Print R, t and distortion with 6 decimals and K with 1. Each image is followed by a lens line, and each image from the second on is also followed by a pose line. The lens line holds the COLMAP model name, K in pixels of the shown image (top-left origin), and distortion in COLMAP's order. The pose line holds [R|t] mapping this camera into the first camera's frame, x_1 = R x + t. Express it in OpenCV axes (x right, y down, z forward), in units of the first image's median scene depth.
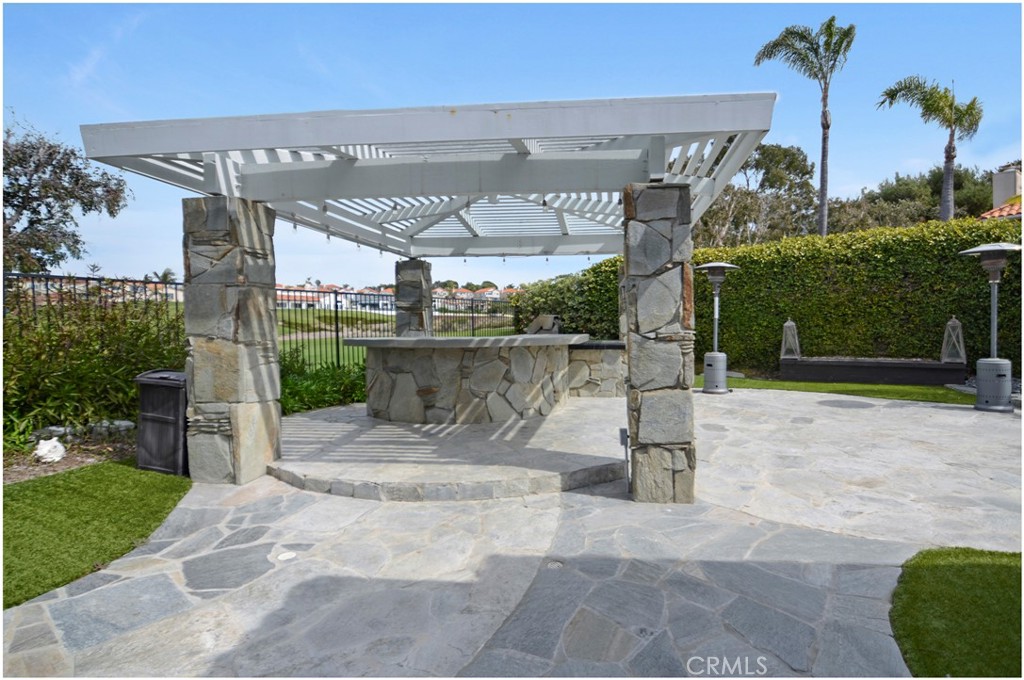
lens RADIAL K [[544.8, 0, 512.0], [0, 544.8, 334.5], [0, 0, 1]] dist [-0.018581, -0.000207]
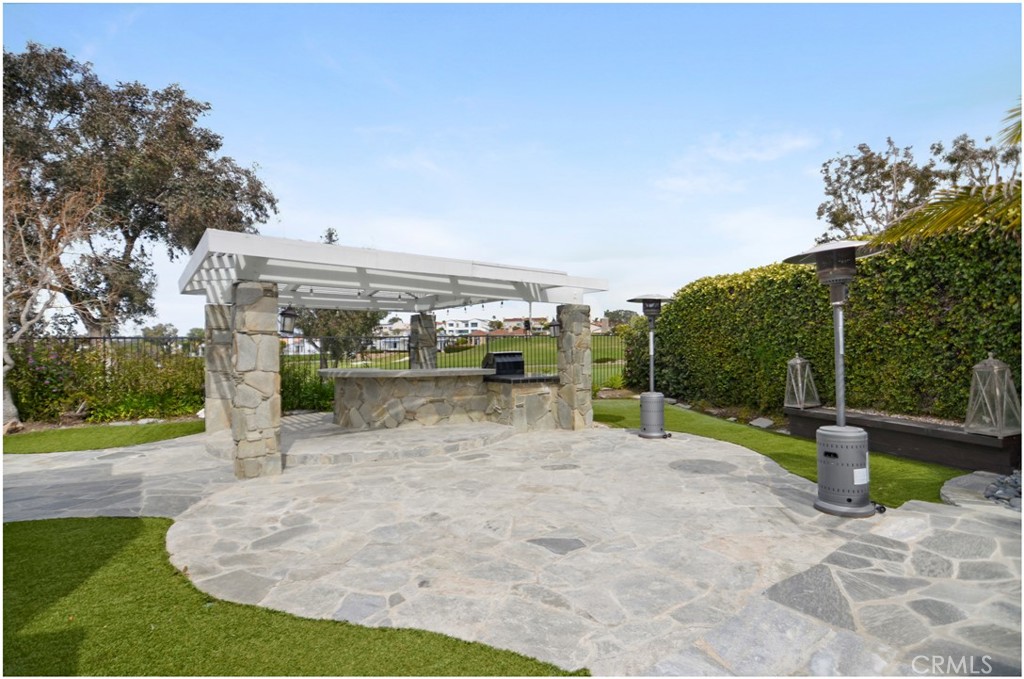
lens RADIAL K [[503.6, 0, 509.9], [0, 503.6, 343.4], [0, 0, 1]] dist [-0.004934, -0.001230]
pose [[0.670962, -0.010757, -0.741414, 1.031945], [-0.009022, 0.999702, -0.022669, -0.034142], [0.741437, 0.021899, 0.670665, 0.306789]]
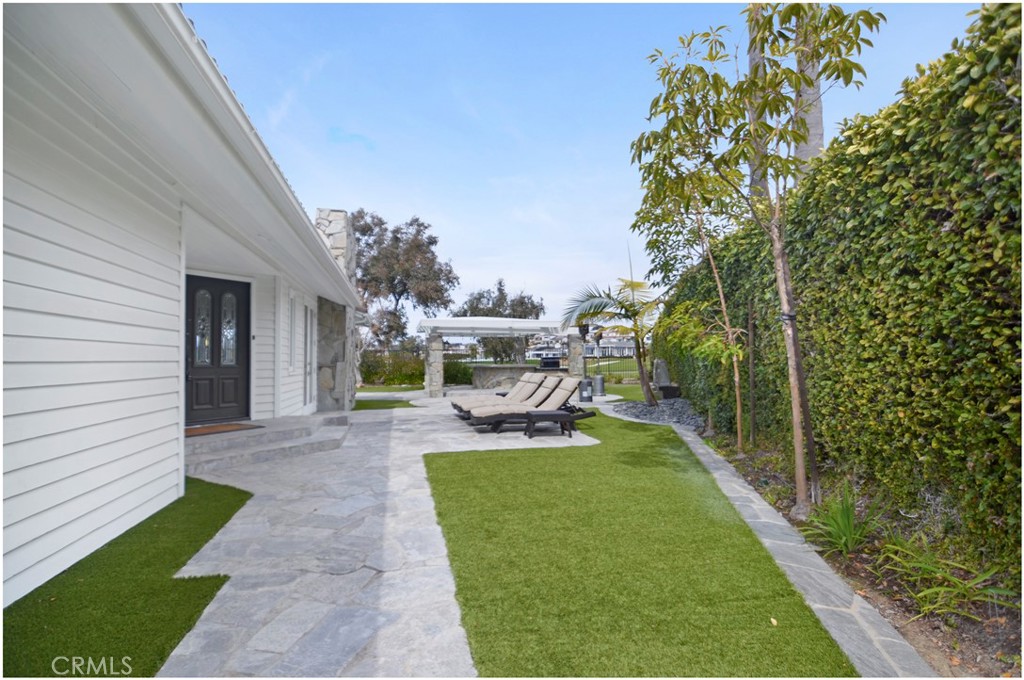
lens RADIAL K [[503.6, 0, 512.9], [0, 503.6, 342.9], [0, 0, 1]] dist [-0.004934, -0.001230]
pose [[0.317364, -0.024485, -0.947988, 2.509561], [-0.007407, 0.999572, -0.028297, -0.034884], [0.948275, 0.016002, 0.317047, 0.141633]]
